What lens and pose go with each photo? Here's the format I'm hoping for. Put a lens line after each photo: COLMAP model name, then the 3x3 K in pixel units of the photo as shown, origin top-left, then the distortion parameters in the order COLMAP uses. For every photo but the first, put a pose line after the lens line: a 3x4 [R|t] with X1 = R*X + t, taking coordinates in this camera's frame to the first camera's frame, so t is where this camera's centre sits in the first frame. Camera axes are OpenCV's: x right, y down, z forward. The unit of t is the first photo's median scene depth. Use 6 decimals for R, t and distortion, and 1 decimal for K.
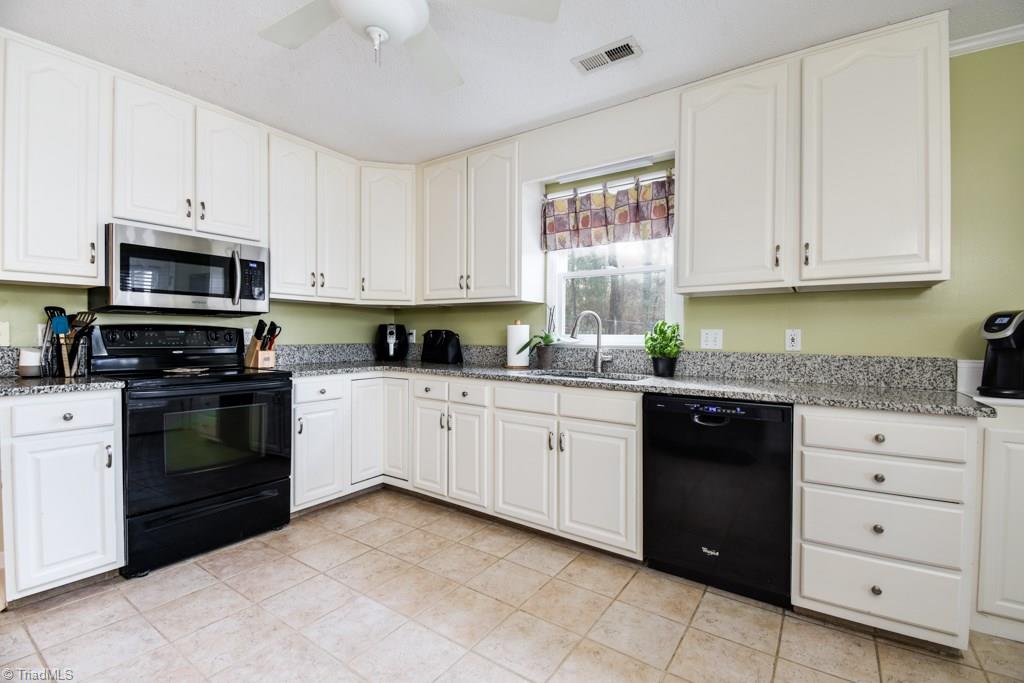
lens RADIAL K [[446.8, 0, 518.0], [0, 446.8, 342.1], [0, 0, 1]] dist [0.009524, -0.012158]
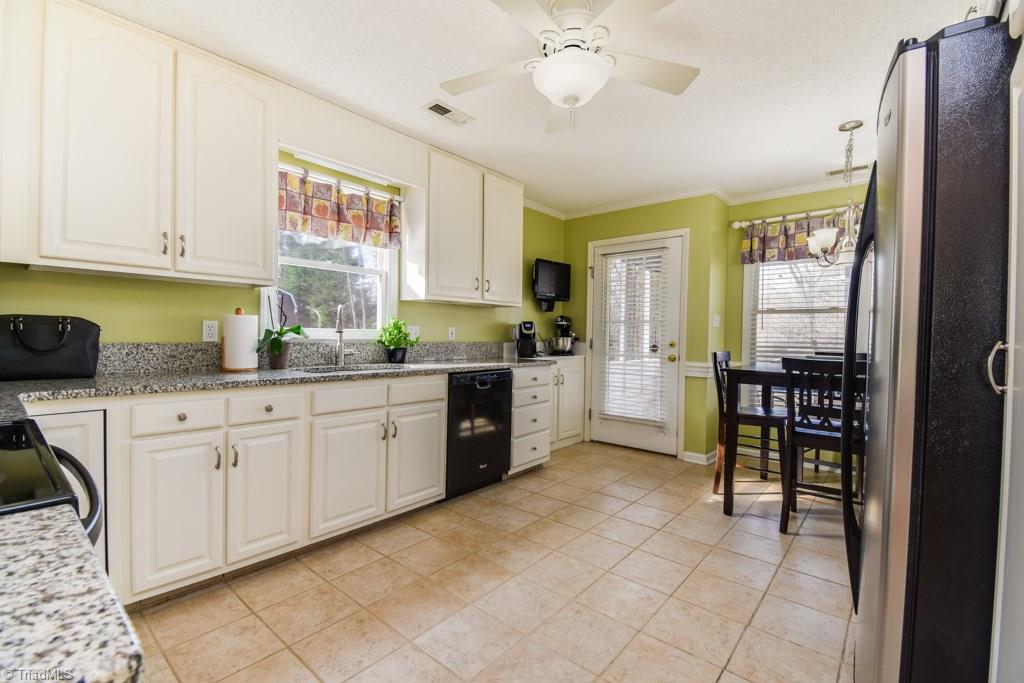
lens RADIAL K [[446.8, 0, 518.6], [0, 446.8, 341.8], [0, 0, 1]] dist [0.009524, -0.012158]
pose [[0.101276, -0.024777, 0.994550, -0.897754], [-0.001132, 0.999686, 0.025020, -0.014486], [-0.994858, -0.003660, 0.101216, 0.560807]]
